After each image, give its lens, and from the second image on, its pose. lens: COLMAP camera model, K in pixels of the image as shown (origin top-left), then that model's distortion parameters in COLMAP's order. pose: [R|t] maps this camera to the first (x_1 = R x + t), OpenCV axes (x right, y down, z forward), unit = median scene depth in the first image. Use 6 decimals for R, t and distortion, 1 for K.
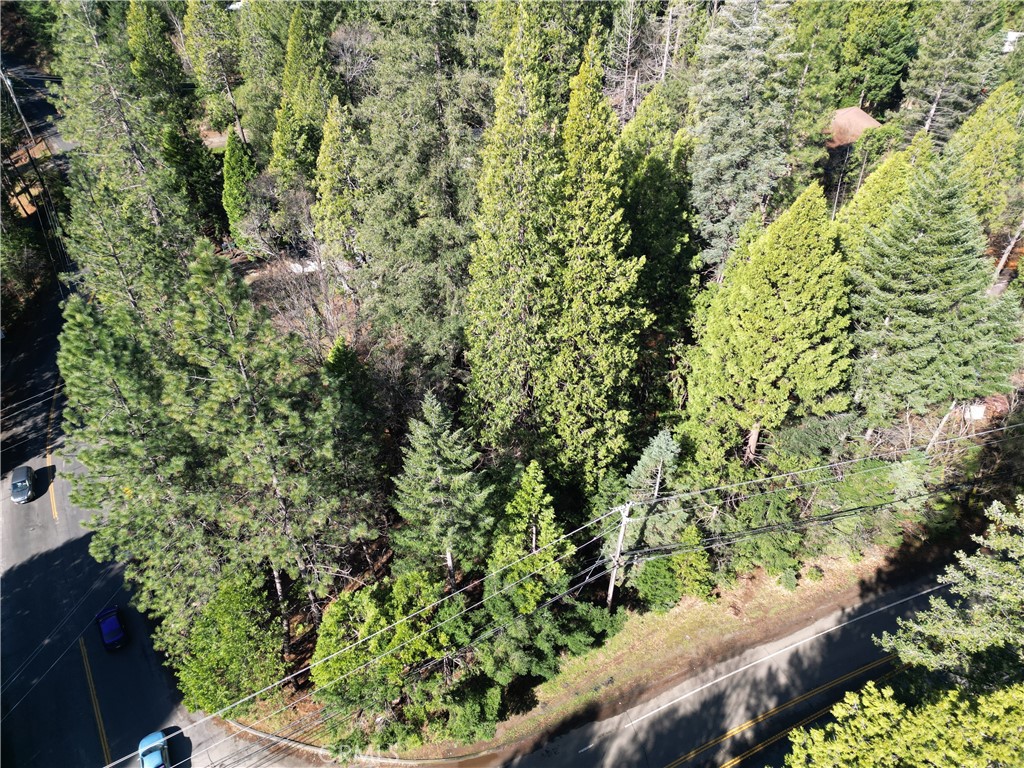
lens RADIAL K [[712.8, 0, 508.8], [0, 712.8, 379.4], [0, 0, 1]] dist [0.074376, -0.070553]
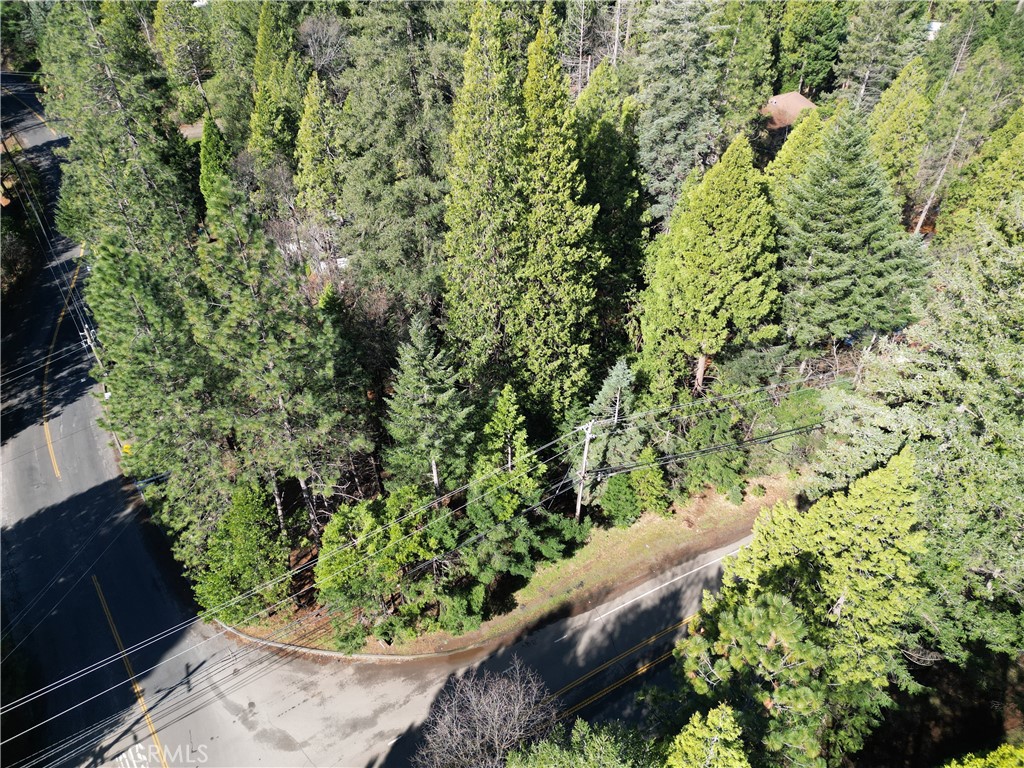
lens RADIAL K [[712.8, 0, 508.8], [0, 712.8, 379.4], [0, 0, 1]] dist [0.074376, -0.070553]
pose [[0.998487, -0.032018, 0.044708, -0.012122], [0.032135, 0.999482, -0.001916, 0.097694], [-0.044624, 0.003349, 0.998998, -0.123670]]
